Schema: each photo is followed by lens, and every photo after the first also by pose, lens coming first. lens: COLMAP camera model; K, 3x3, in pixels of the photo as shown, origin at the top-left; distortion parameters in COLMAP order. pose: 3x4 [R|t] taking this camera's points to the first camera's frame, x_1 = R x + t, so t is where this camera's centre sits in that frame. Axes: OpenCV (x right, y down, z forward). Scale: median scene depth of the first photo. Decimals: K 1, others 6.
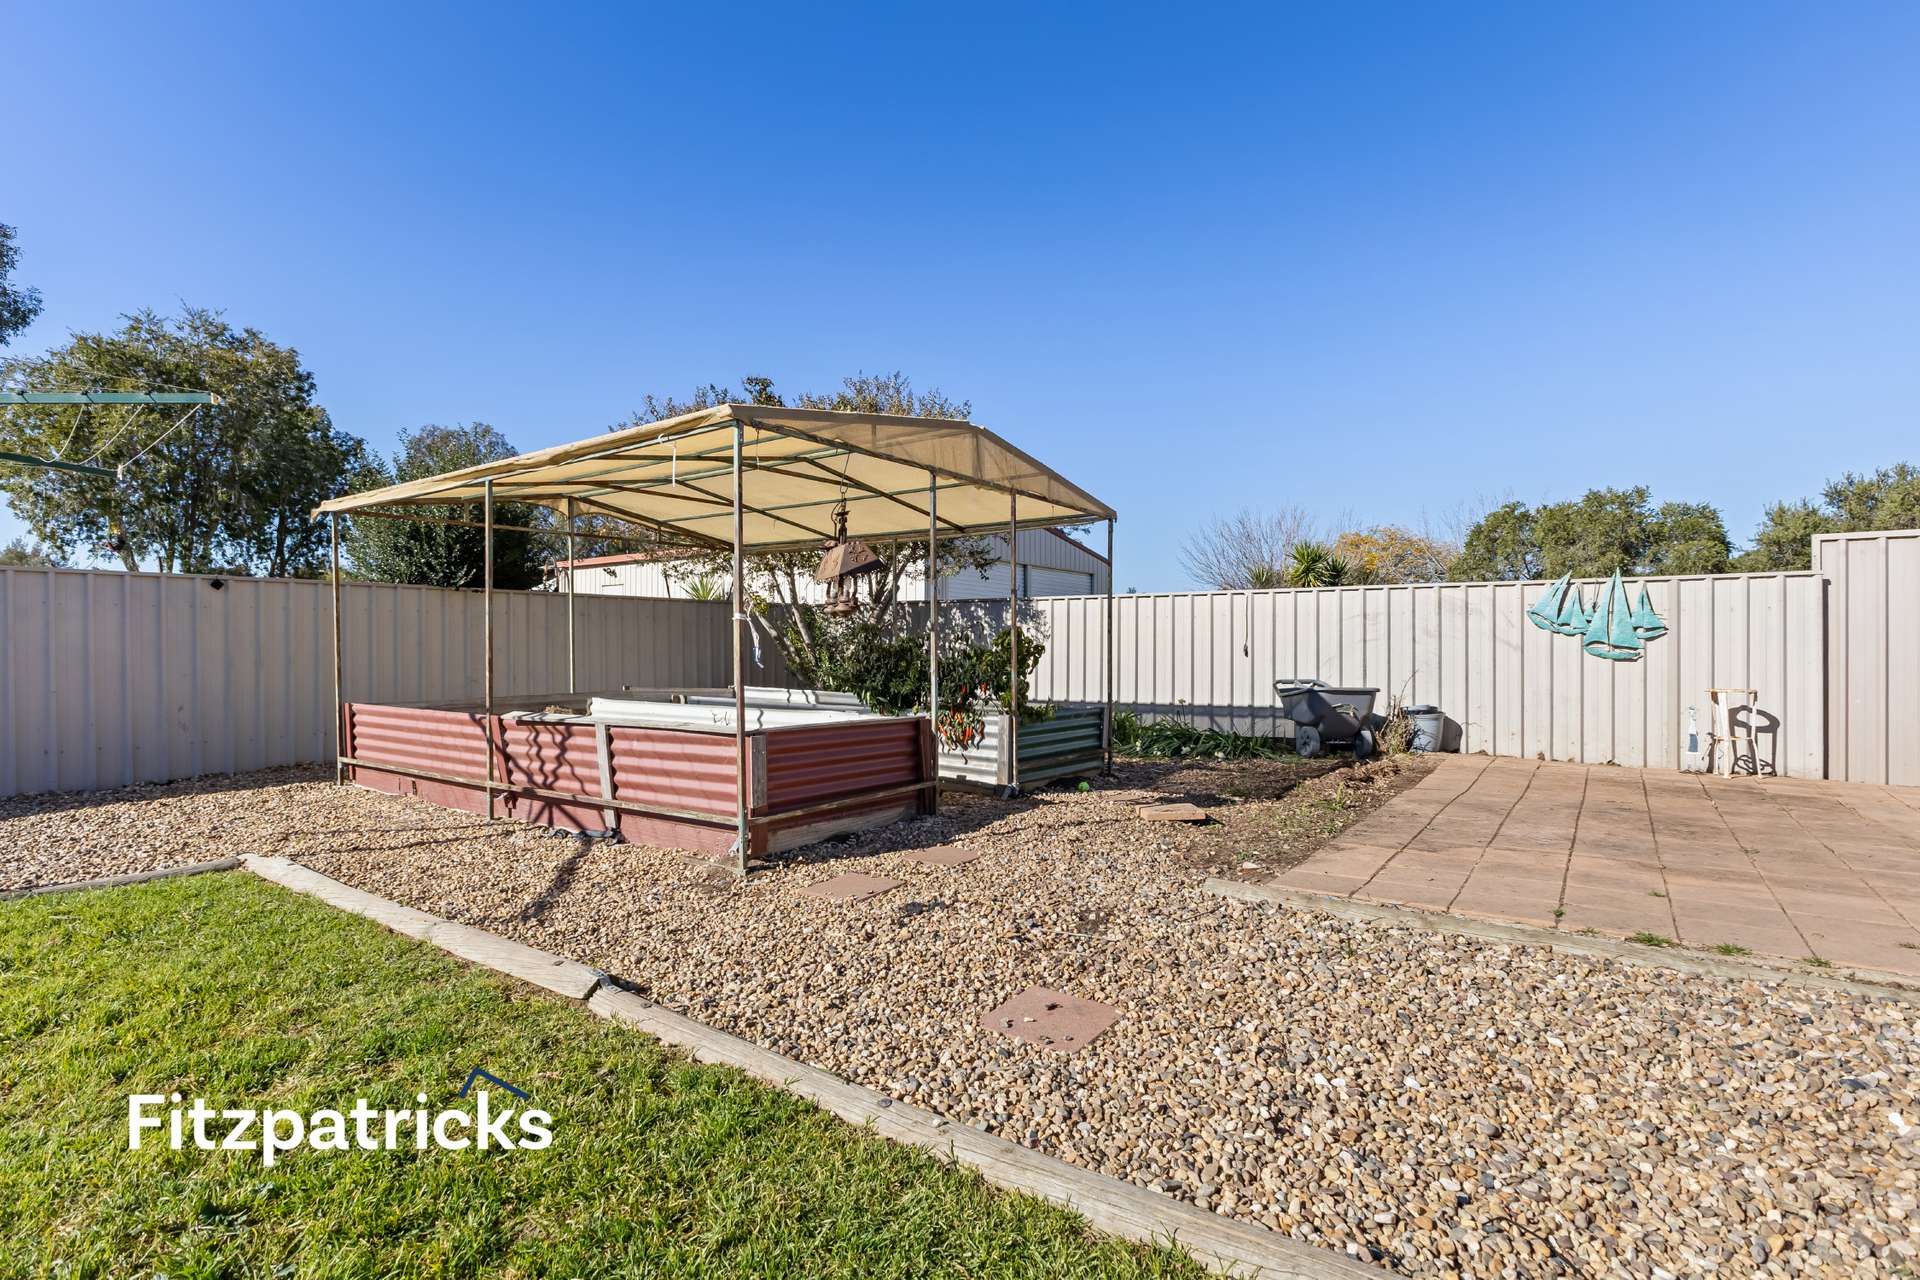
lens RADIAL K [[876.6, 0, 951.3], [0, 876.6, 649.3], [0, 0, 1]] dist [-0.004753, -0.002529]
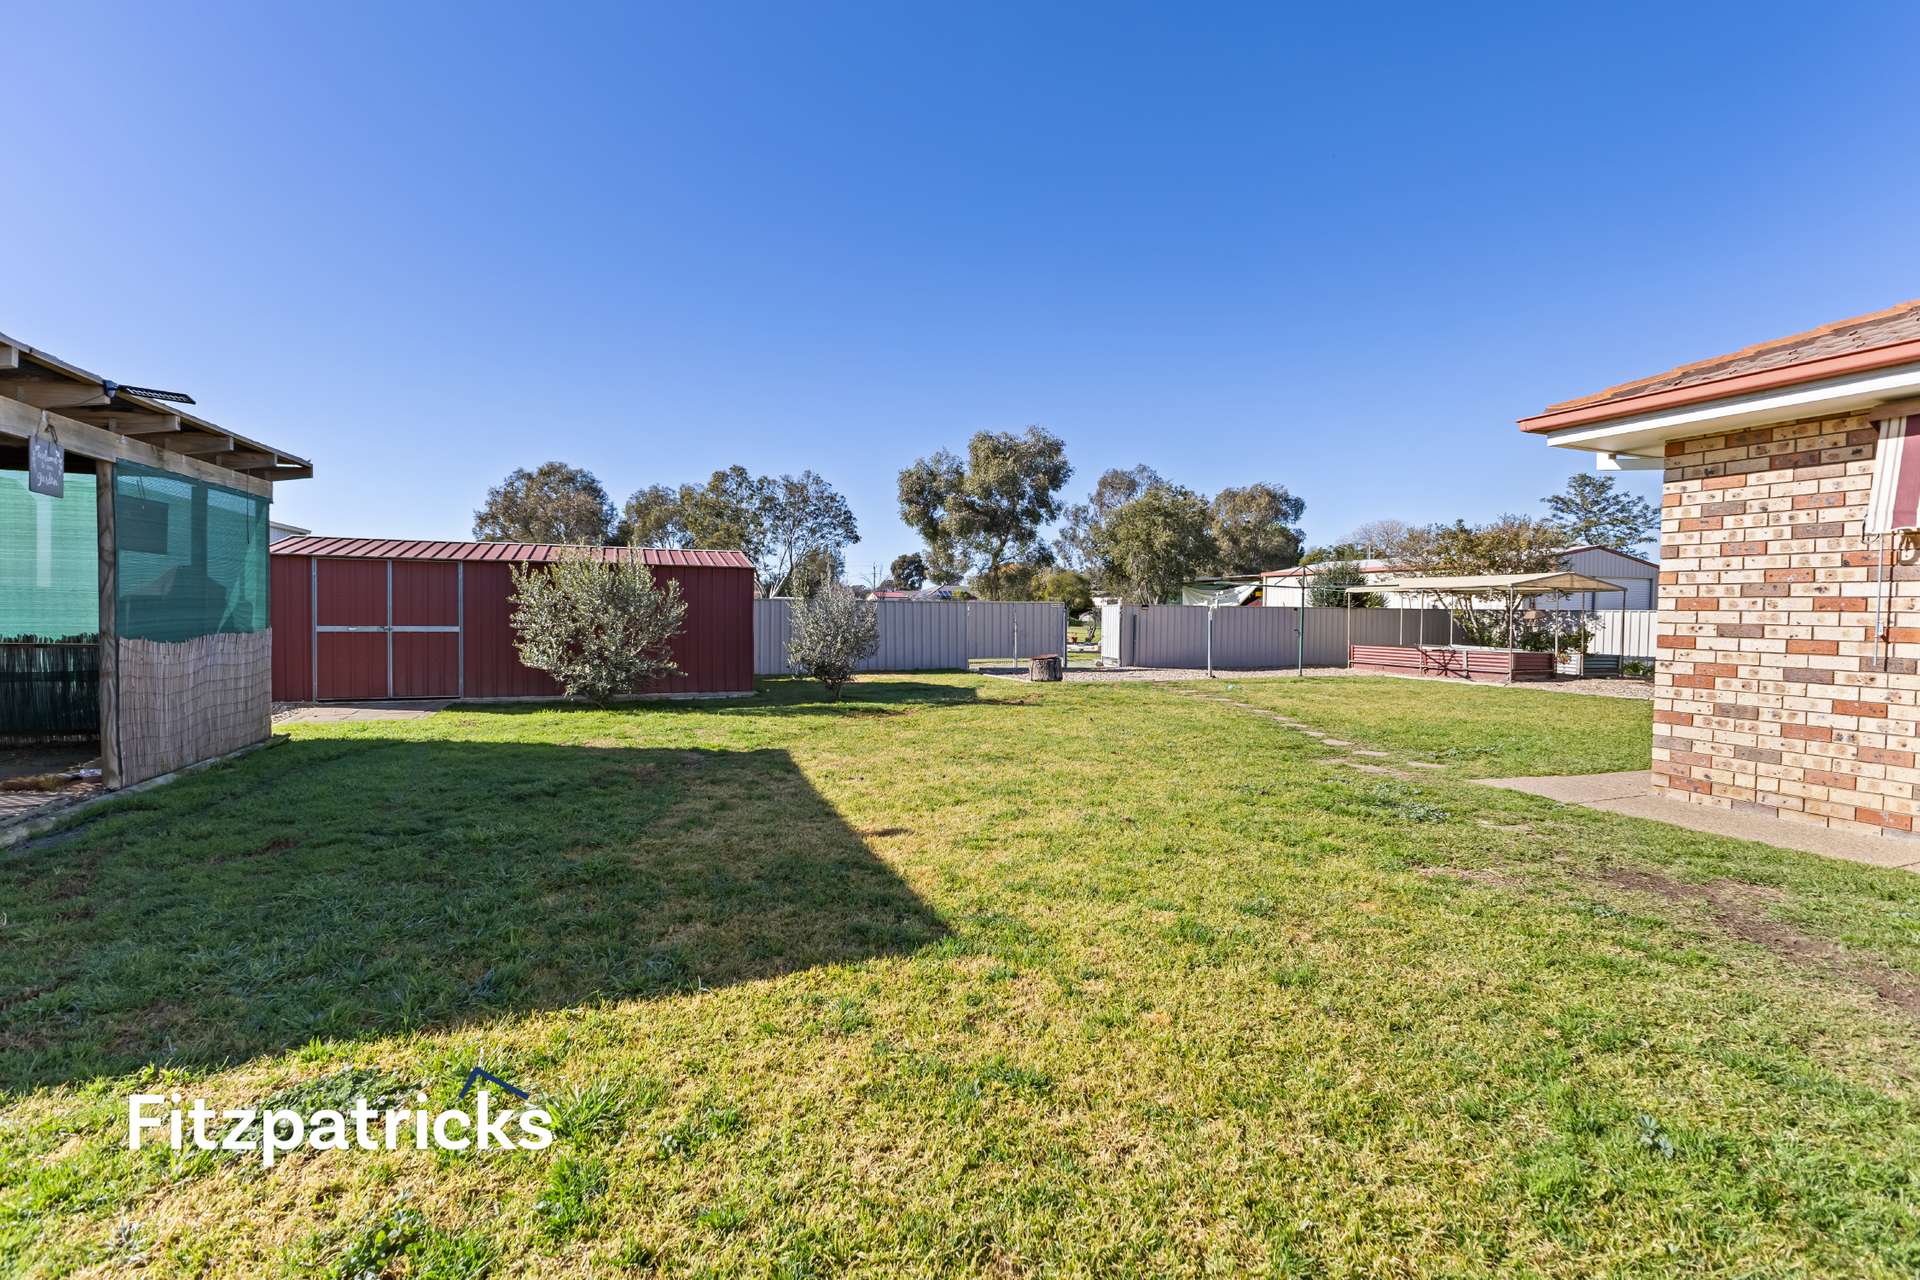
lens RADIAL K [[876.6, 0, 949.7], [0, 876.6, 625.2], [0, 0, 1]] dist [-0.004753, -0.002529]
pose [[0.850334, 0.017473, -0.525953, -0.168829], [-0.012633, 0.999838, 0.012792, -0.036177], [0.526091, -0.004233, 0.850418, -2.283554]]
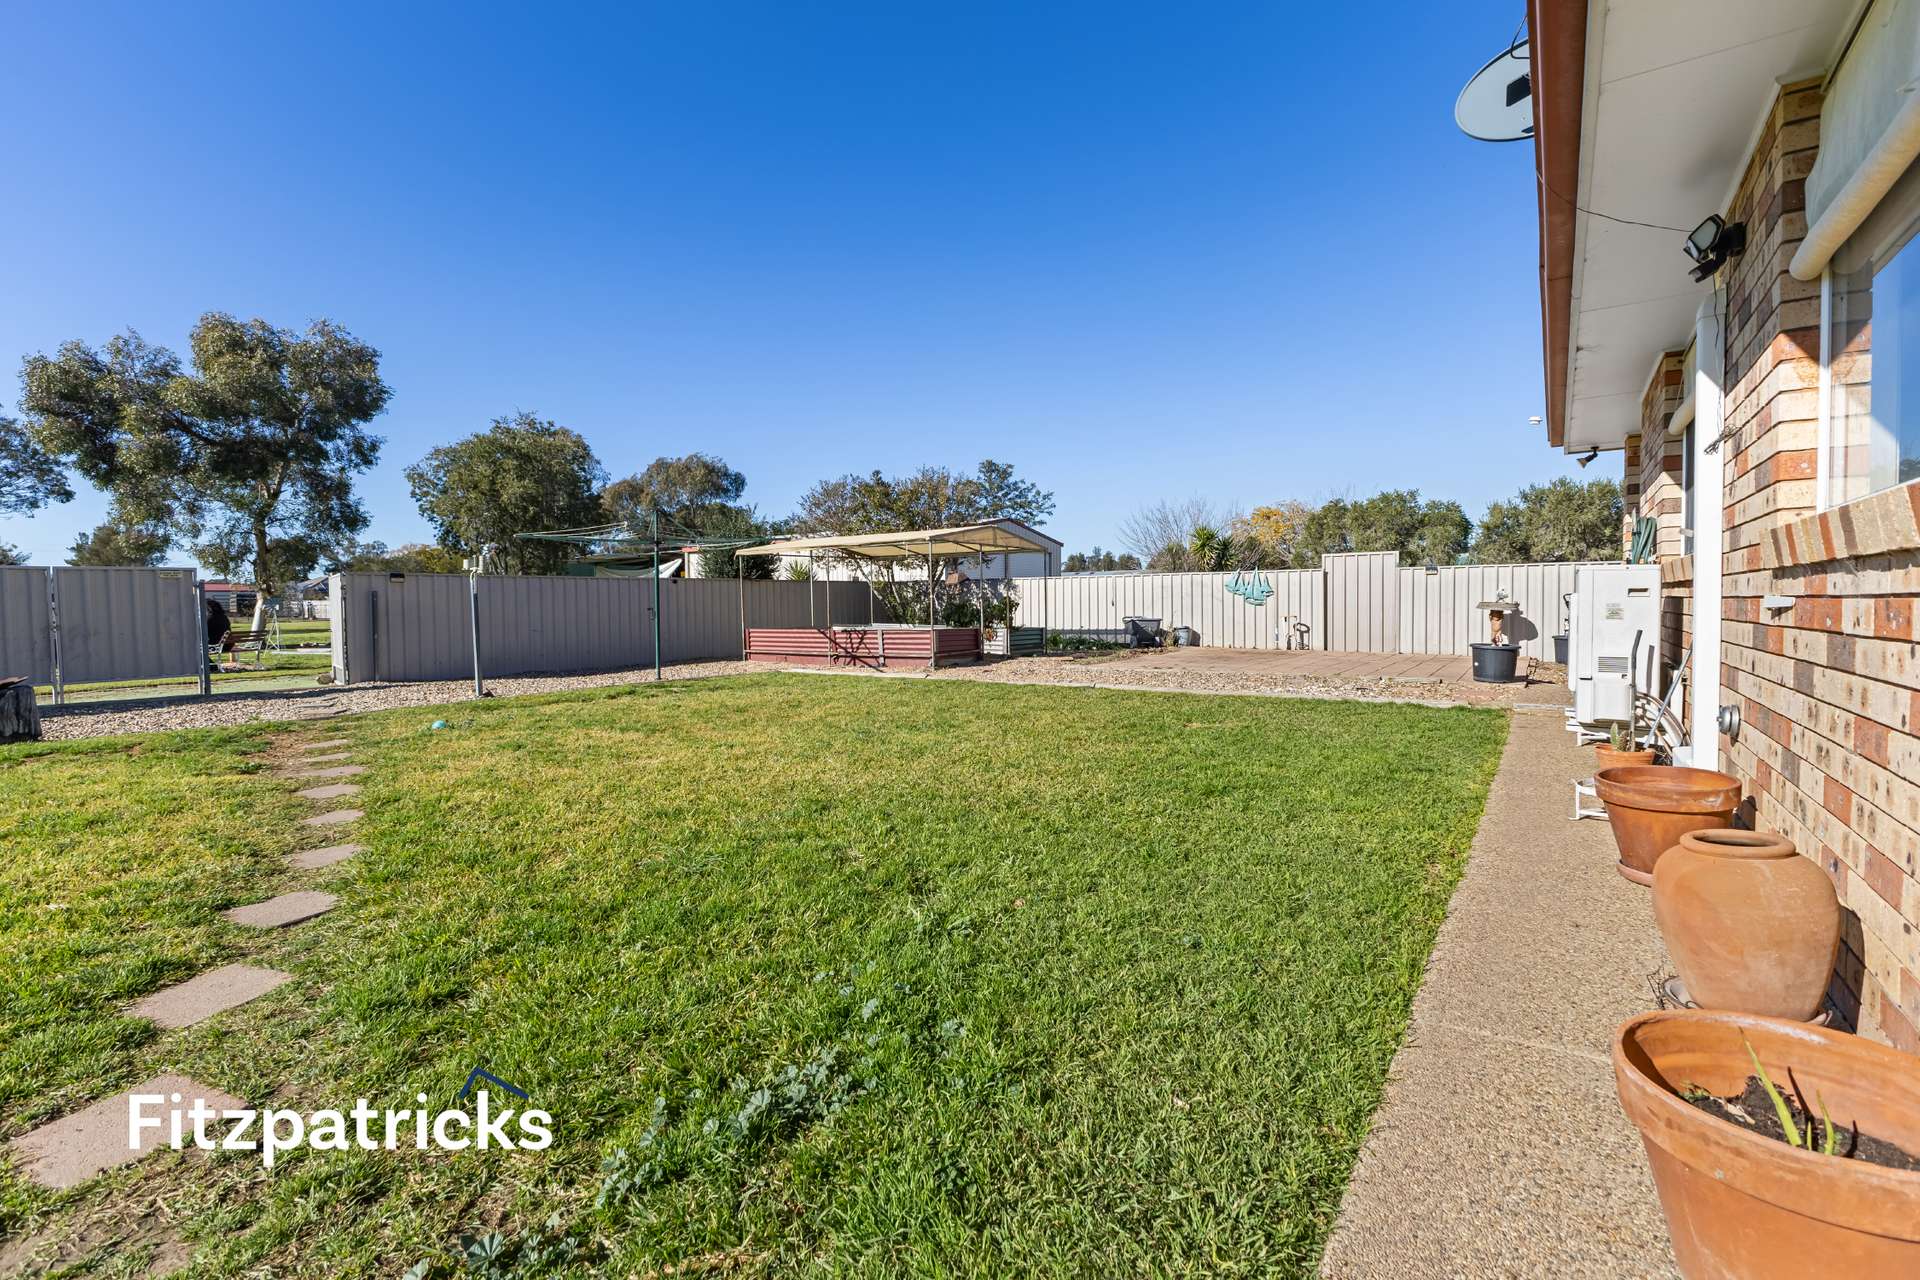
lens RADIAL K [[876.6, 0, 966.1], [0, 876.6, 640.8], [0, 0, 1]] dist [-0.004753, -0.002529]
pose [[0.998776, -0.016082, 0.046773, -0.135227], [0.014130, 0.999028, 0.041757, -0.001393], [-0.047400, -0.041045, 0.998032, -1.228805]]
